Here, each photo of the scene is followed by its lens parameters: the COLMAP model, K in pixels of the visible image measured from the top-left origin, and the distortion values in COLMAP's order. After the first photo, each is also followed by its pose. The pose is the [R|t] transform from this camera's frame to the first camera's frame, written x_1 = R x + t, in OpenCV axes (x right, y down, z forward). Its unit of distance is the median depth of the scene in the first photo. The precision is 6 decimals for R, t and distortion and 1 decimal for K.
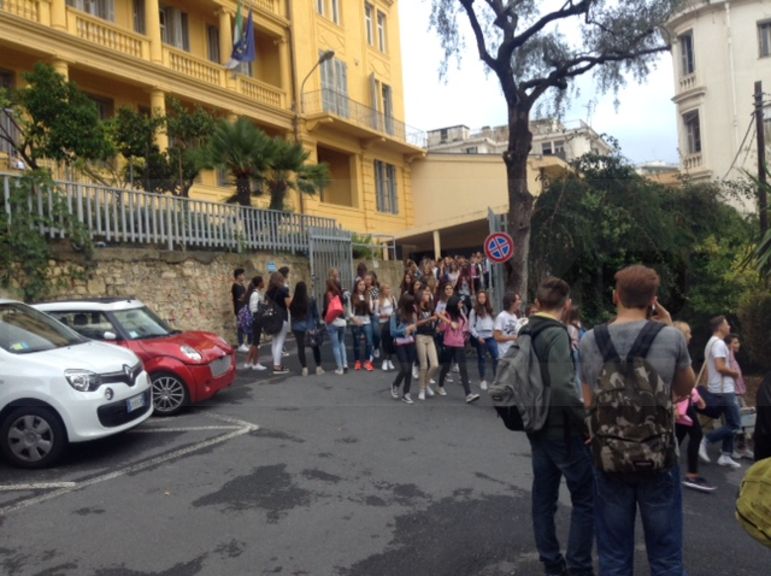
lens RADIAL K [[744.0, 0, 377.8], [0, 744.0, 285.6], [0, 0, 1]] dist [0.155695, -0.343168]
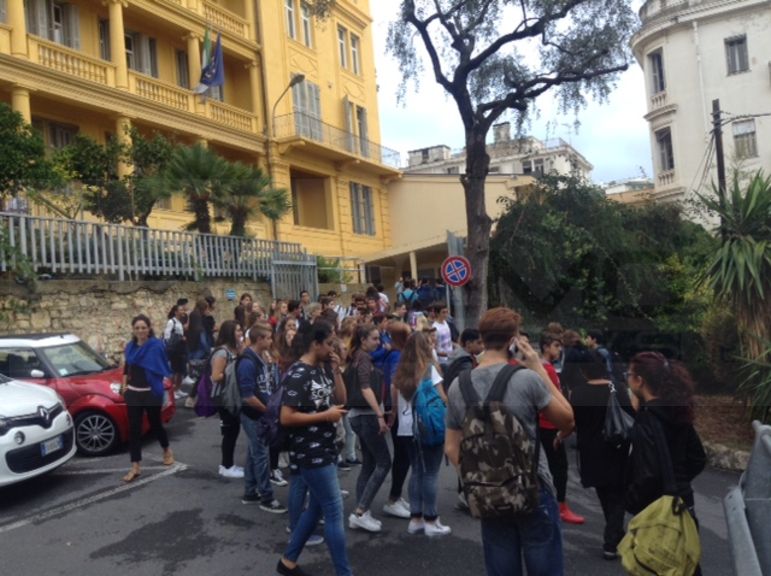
lens RADIAL K [[745.5, 0, 385.5], [0, 745.5, 288.0], [0, 0, 1]] dist [0.144319, -0.295224]
pose [[0.999697, -0.019600, 0.014862, 0.044094], [0.019925, 0.999558, -0.022044, -0.007361], [-0.014423, 0.022333, 0.999647, 0.011845]]
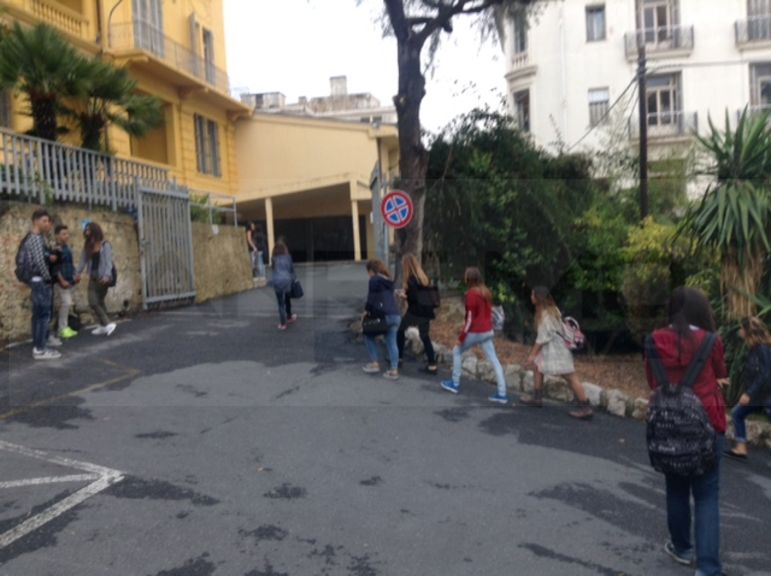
lens RADIAL K [[718.4, 0, 385.5], [0, 718.4, 288.0], [0, 0, 1]] dist [0.127421, -0.274448]
pose [[0.956029, 0.007248, 0.293183, -0.067085], [-0.017160, 0.999364, 0.031251, 0.009238], [-0.292770, -0.034908, 0.955546, 0.200904]]
